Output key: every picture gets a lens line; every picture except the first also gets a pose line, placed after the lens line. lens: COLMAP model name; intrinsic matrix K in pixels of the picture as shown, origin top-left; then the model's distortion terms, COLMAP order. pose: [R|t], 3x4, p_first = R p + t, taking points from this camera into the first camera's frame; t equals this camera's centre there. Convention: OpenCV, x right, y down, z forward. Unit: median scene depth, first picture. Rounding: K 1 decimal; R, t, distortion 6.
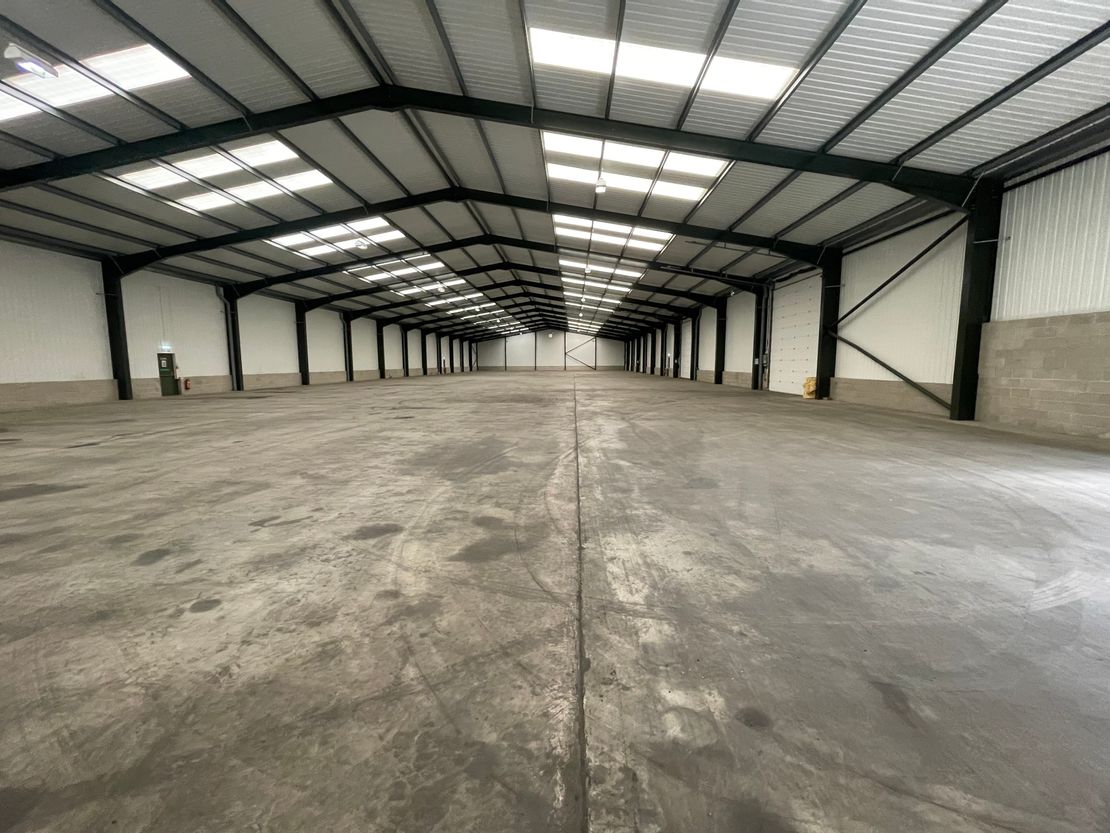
lens RADIAL K [[446.5, 0, 556.0], [0, 446.5, 415.5], [0, 0, 1]] dist [-0.006207, 0.001007]
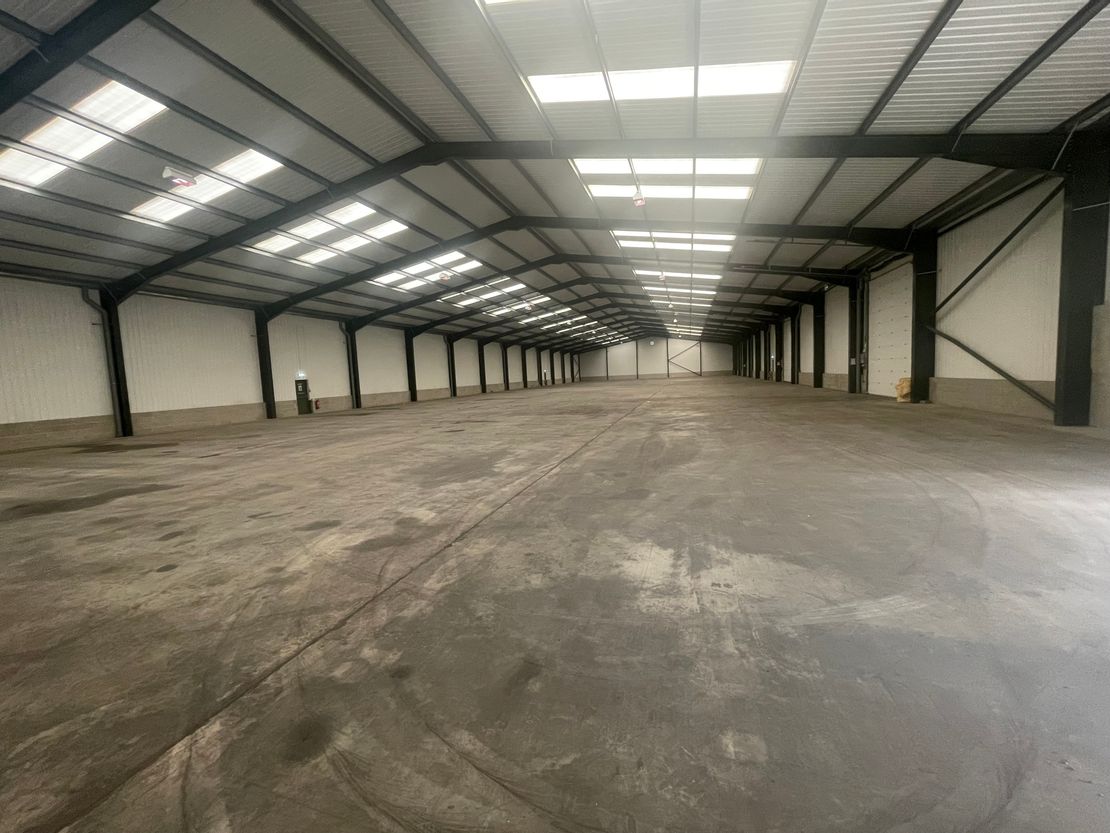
lens RADIAL K [[446.5, 0, 554.5], [0, 446.5, 415.3], [0, 0, 1]] dist [-0.006207, 0.001007]
pose [[0.968443, -0.021104, -0.248339, 0.115100], [0.015851, 0.999607, -0.023130, -0.002966], [0.248730, 0.018464, 0.968397, -0.015081]]
